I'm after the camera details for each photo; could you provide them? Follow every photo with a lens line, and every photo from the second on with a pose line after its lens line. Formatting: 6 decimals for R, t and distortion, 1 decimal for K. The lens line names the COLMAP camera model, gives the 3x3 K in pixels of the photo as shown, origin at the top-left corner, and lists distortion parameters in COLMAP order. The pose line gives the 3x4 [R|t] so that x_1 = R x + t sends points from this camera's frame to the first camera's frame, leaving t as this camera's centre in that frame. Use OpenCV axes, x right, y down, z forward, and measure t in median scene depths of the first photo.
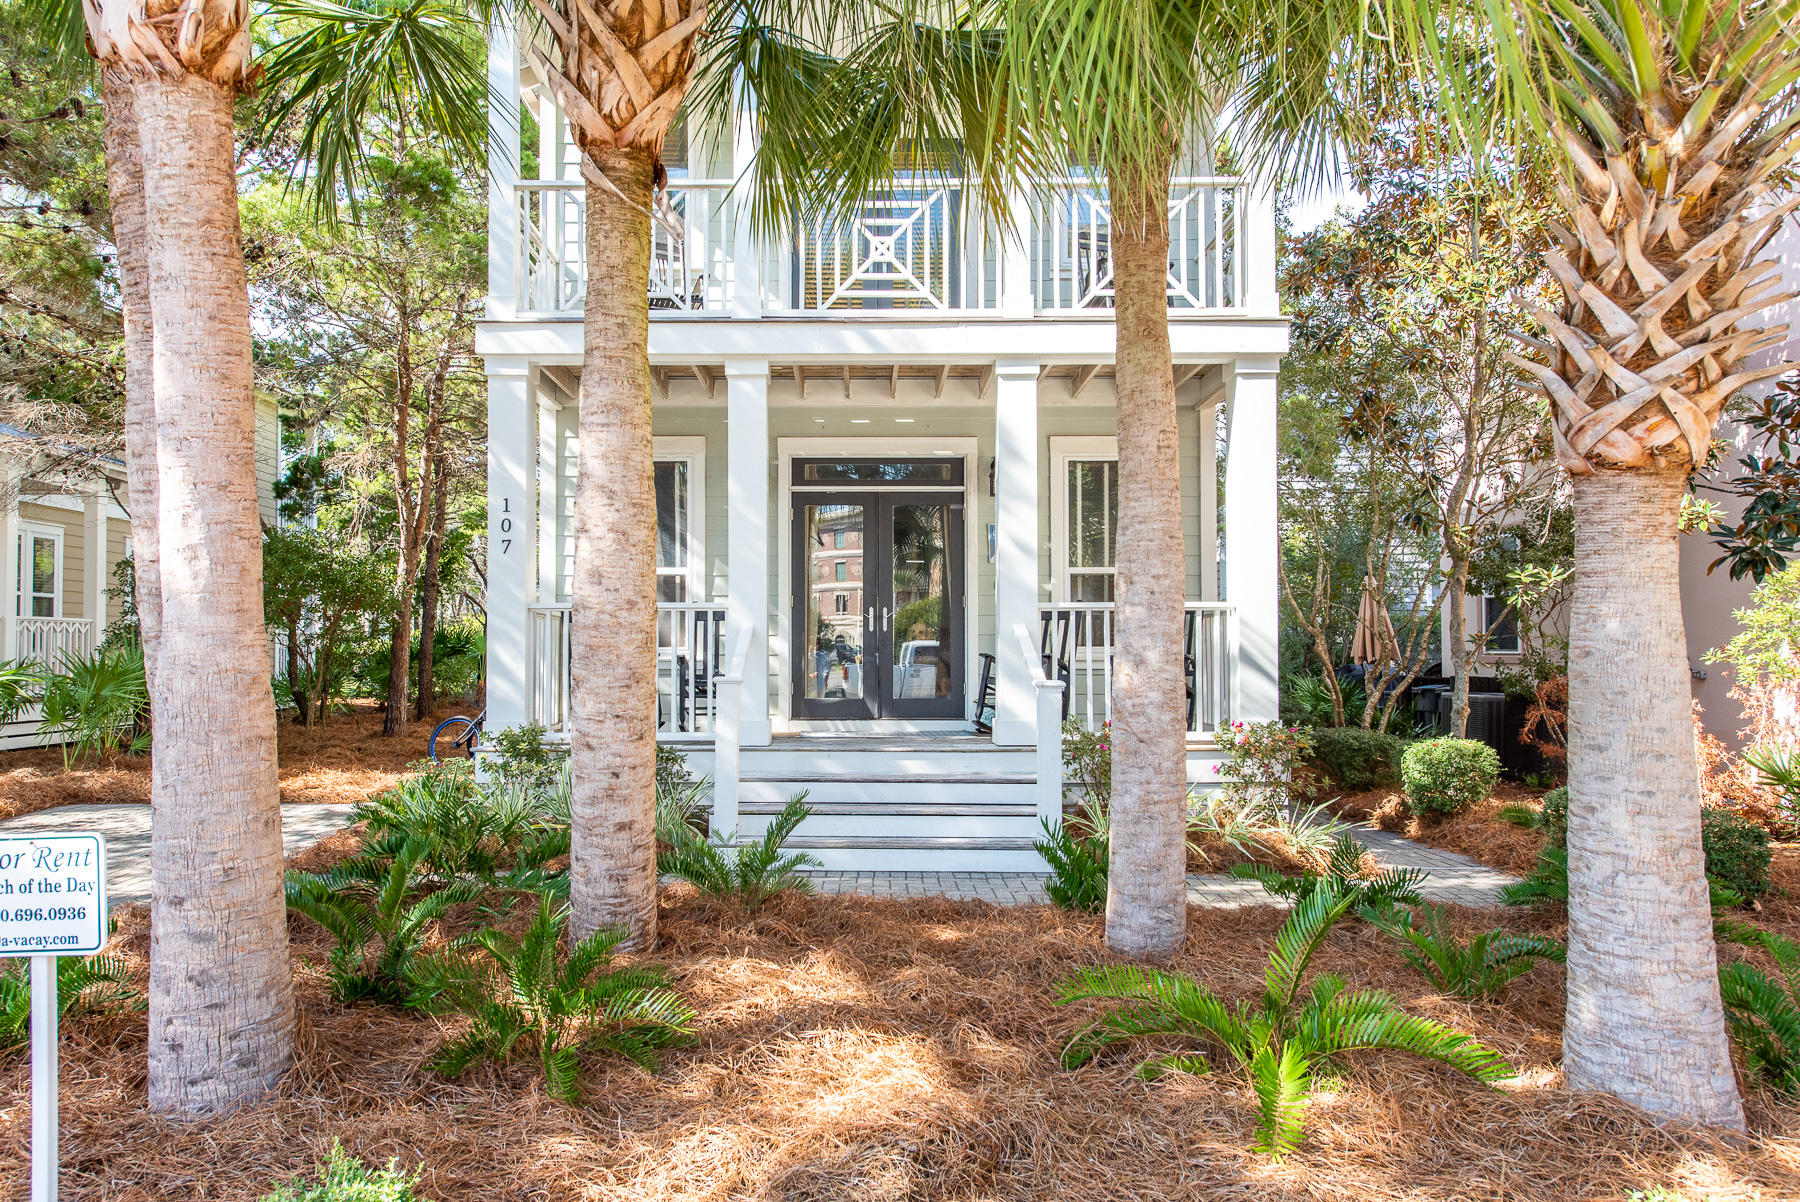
lens RADIAL K [[1247.6, 0, 900.0], [0, 1247.6, 601.0], [0, 0, 1]] dist [0.000009, 0.000013]
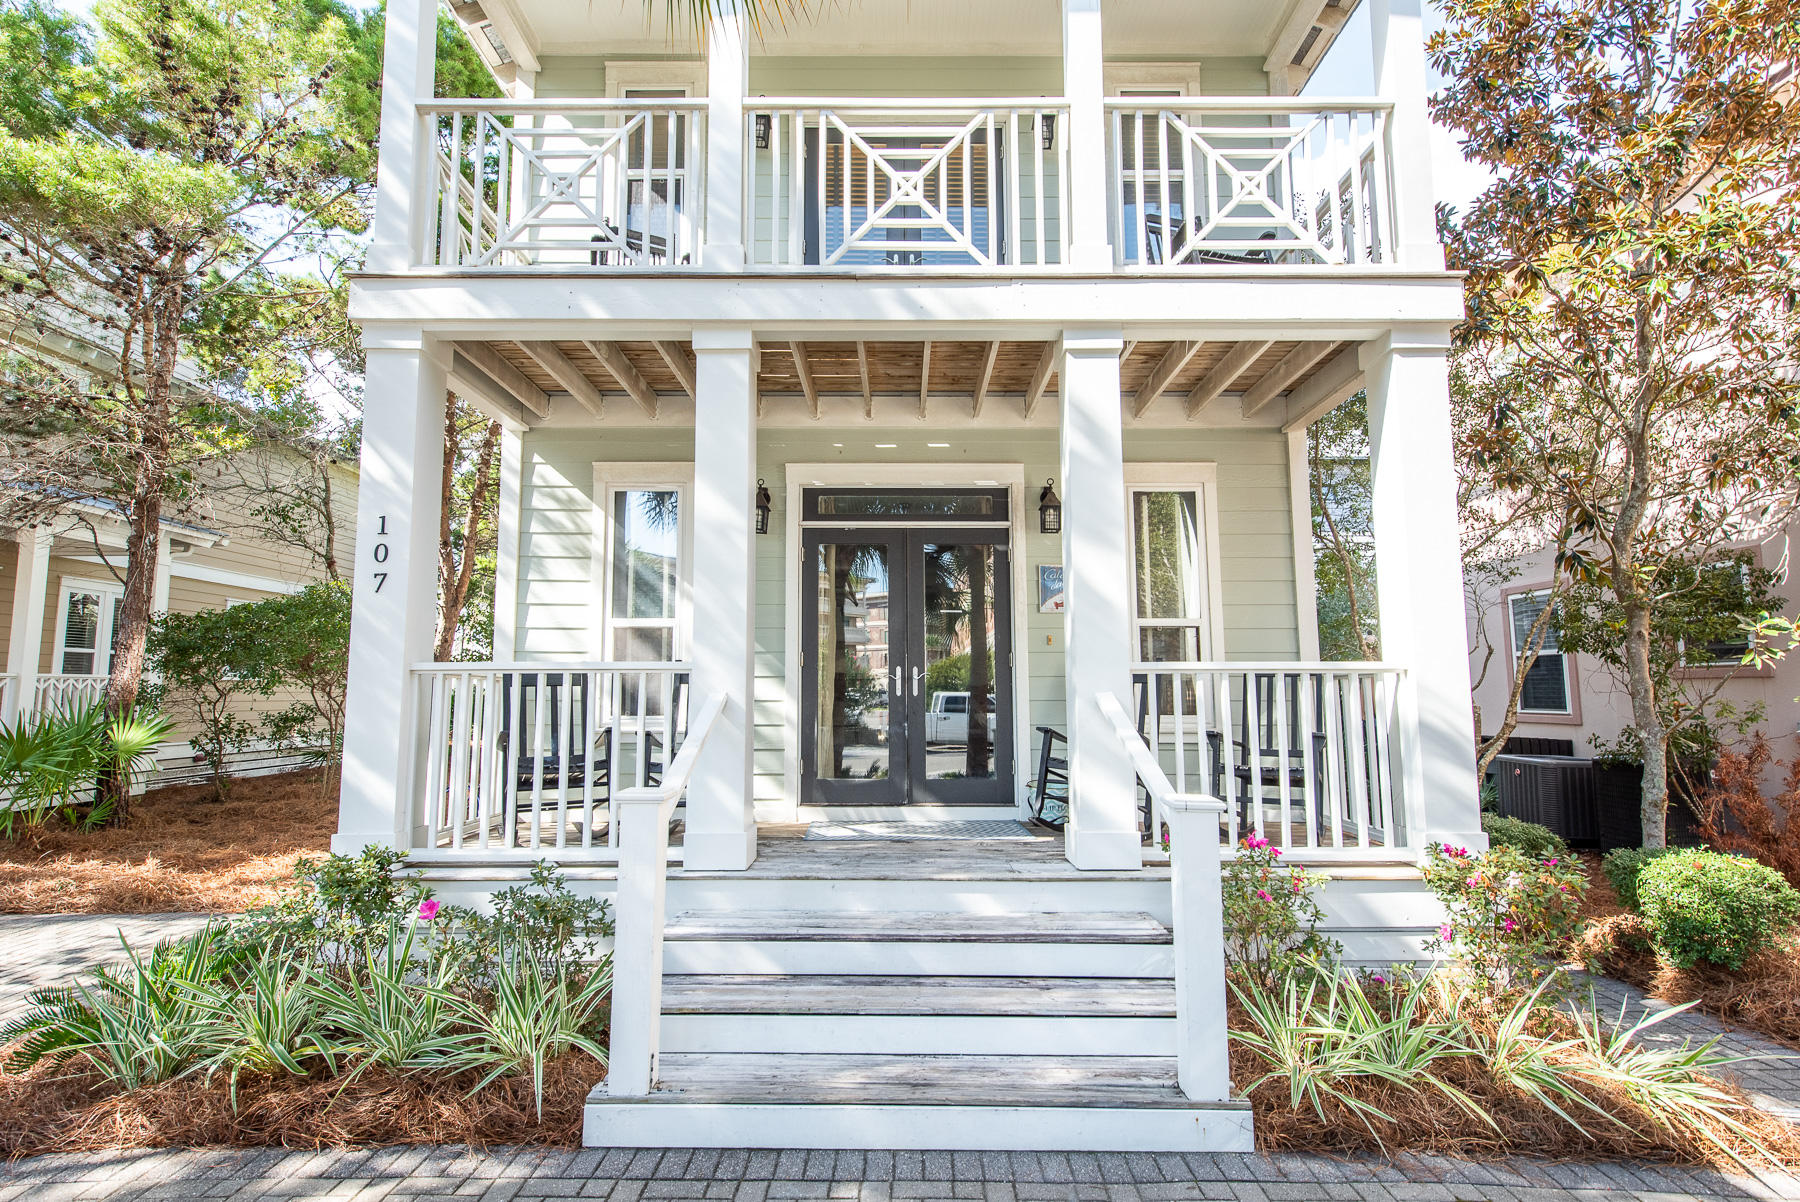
lens RADIAL K [[857.7, 0, 879.1], [0, 857.7, 567.7], [0, 0, 1]] dist [0.001761, -0.011991]
pose [[0.998215, -0.006711, -0.059341, -0.001695], [0.000441, 0.994467, -0.105046, -0.000506], [0.059718, 0.104832, 0.992695, 0.445471]]
